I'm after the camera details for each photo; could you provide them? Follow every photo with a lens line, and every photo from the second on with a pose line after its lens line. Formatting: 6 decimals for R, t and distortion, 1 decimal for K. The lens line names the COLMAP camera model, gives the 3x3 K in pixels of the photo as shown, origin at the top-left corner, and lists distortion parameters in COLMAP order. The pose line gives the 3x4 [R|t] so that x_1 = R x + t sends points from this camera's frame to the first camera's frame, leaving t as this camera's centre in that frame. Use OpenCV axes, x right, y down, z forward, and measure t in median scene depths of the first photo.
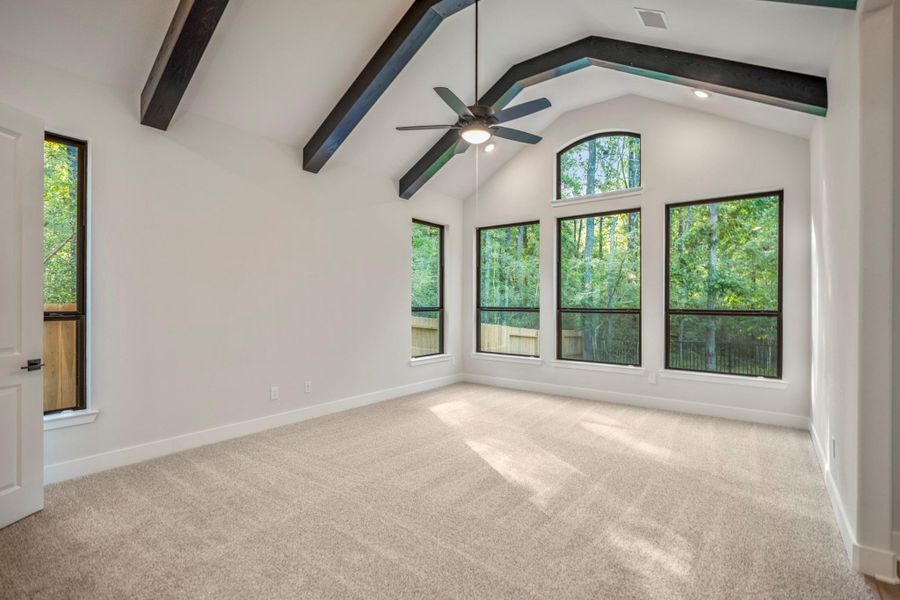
lens RADIAL K [[416.1, 0, 454.6], [0, 416.1, 303.7], [0, 0, 1]] dist [0.002095, 0.000667]
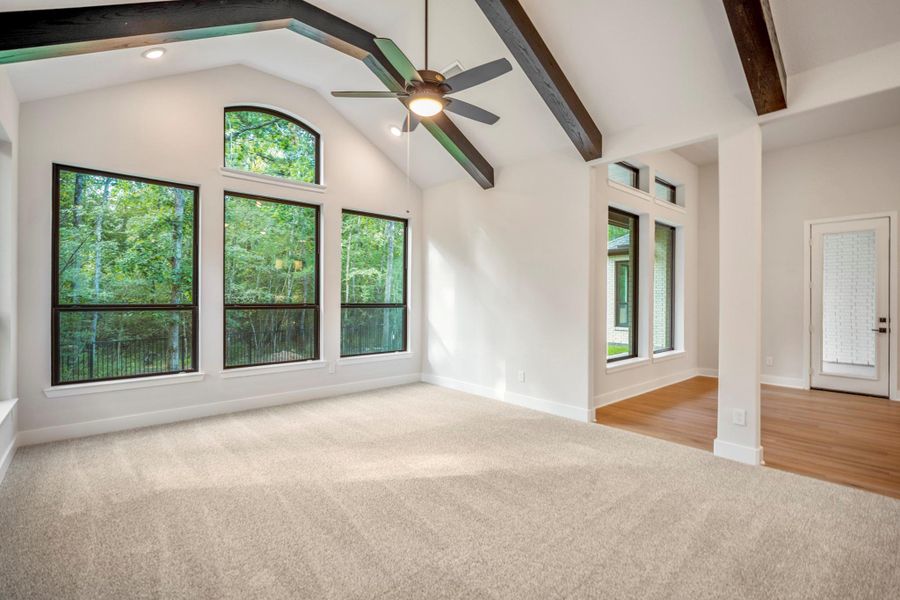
lens RADIAL K [[416.1, 0, 453.5], [0, 416.1, 295.6], [0, 0, 1]] dist [0.002095, 0.000667]
pose [[0.215197, 0.000212, 0.976571, -0.483374], [0.001835, 0.999998, -0.000621, -0.005872], [-0.976569, 0.001925, 0.215196, 0.457967]]
